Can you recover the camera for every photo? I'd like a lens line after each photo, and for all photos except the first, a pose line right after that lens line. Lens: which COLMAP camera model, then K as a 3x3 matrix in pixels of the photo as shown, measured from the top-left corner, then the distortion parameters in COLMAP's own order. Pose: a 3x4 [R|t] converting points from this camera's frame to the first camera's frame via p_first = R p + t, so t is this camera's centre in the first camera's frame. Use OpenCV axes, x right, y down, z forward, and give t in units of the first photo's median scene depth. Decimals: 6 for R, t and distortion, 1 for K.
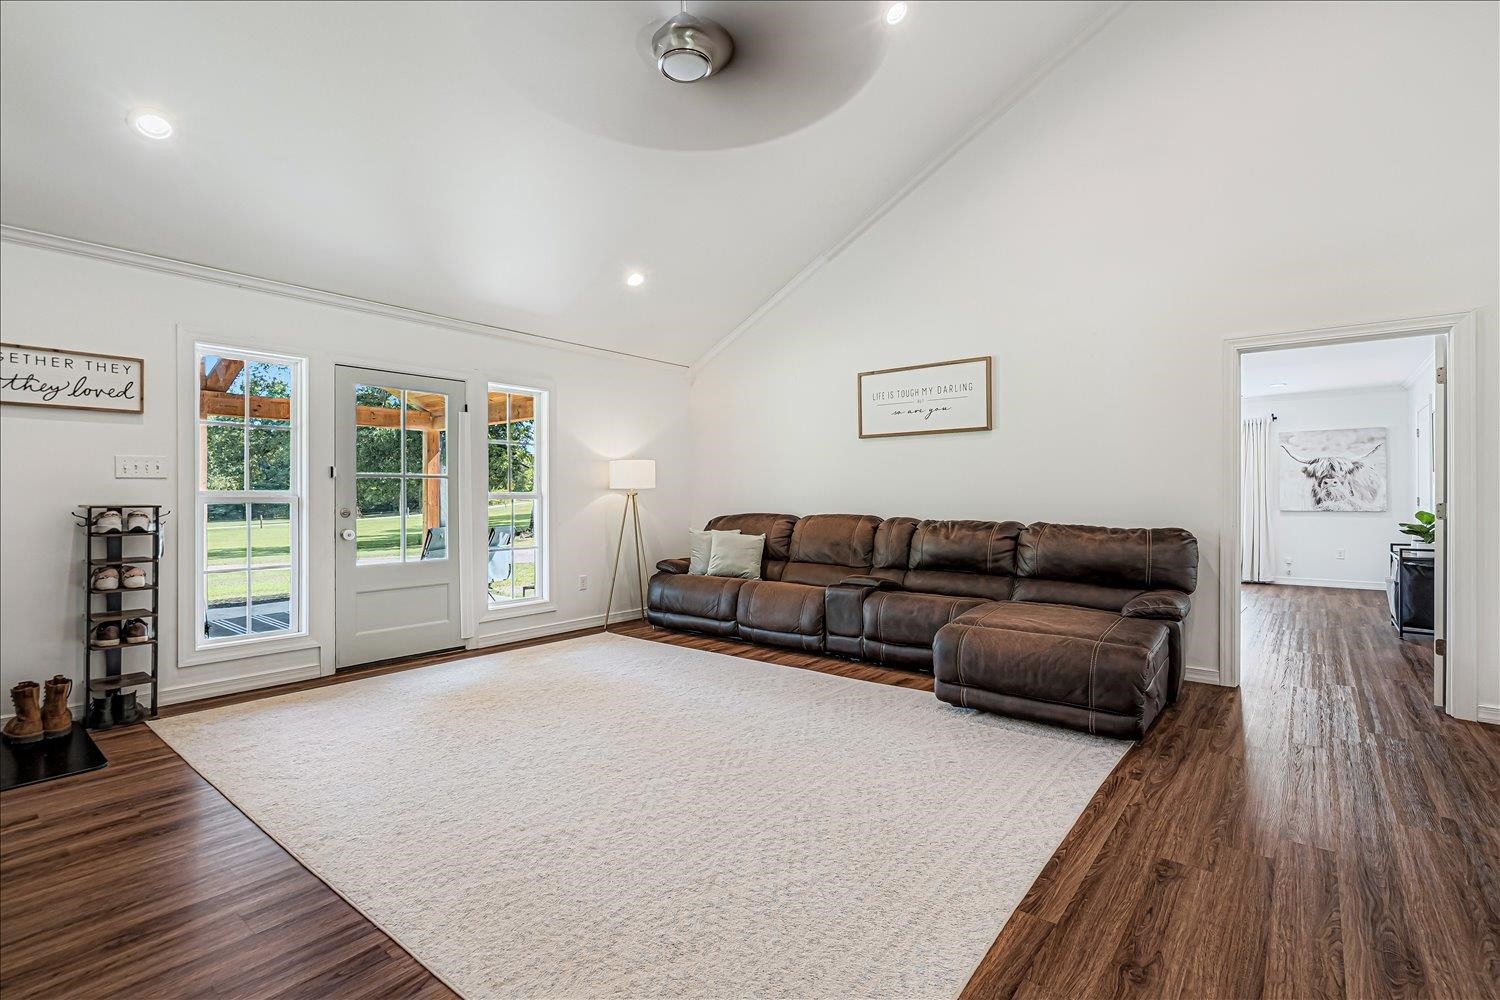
lens RADIAL K [[687.9, 0, 745.1], [0, 687.9, 496.0], [0, 0, 1]] dist [0.005134, 0.000397]
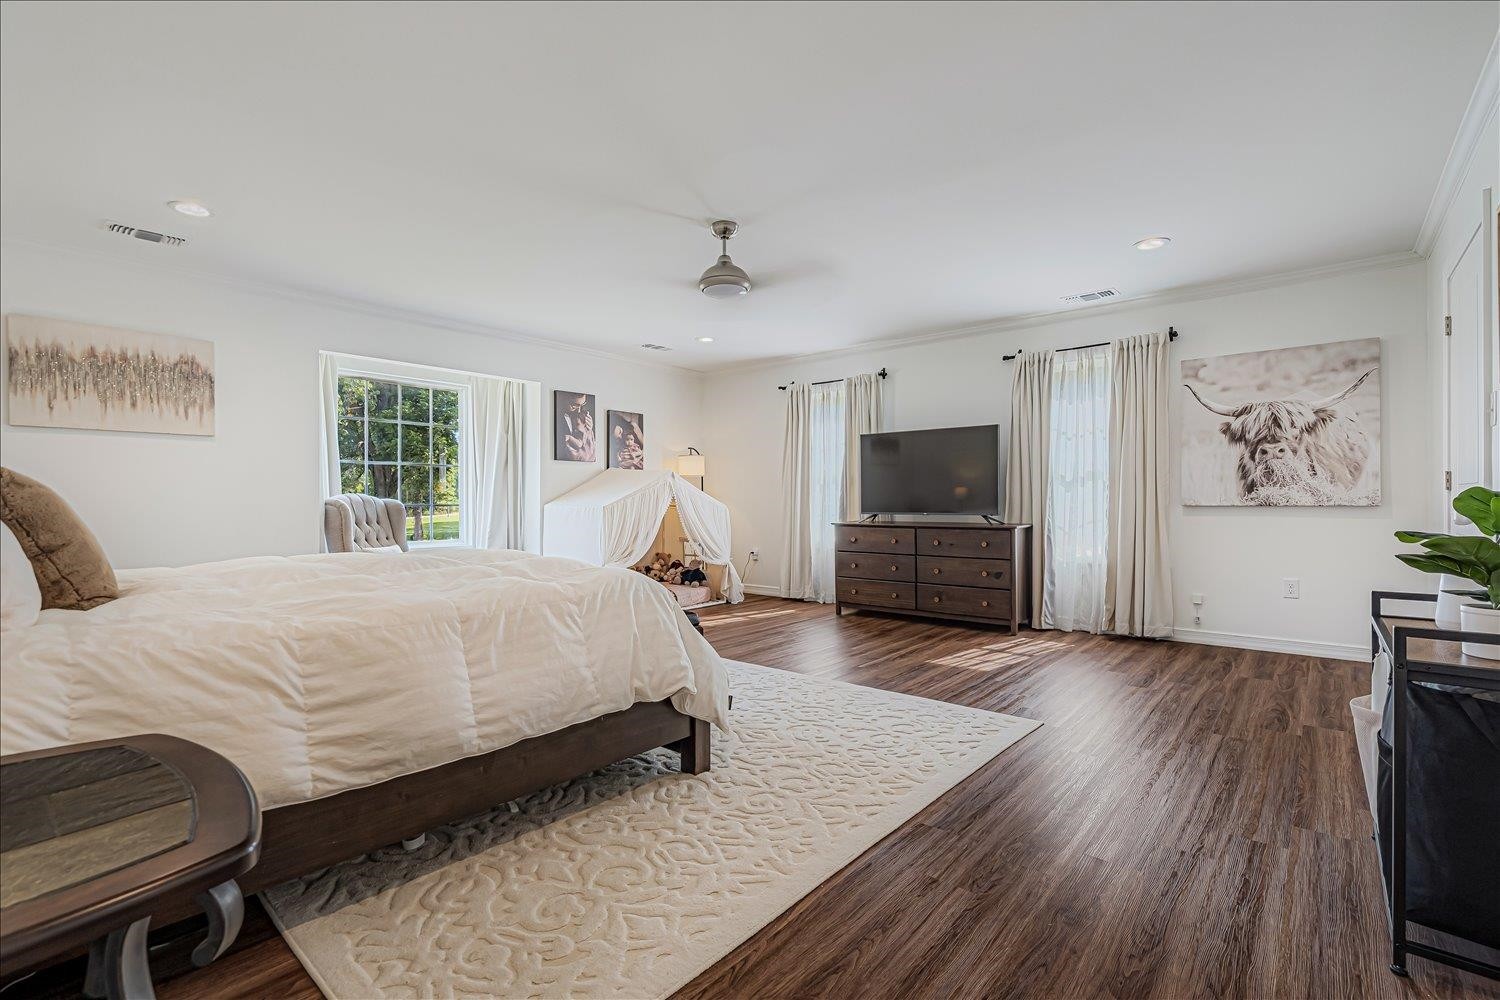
lens RADIAL K [[657.9, 0, 746.9], [0, 657.9, 499.0], [0, 0, 1]] dist [-0.002703, -0.000289]
pose [[0.999299, 0.004028, -0.037215, 0.472240], [-0.004082, 0.999991, -0.001356, 0.019003], [0.037209, 0.001507, 0.999306, 0.493175]]
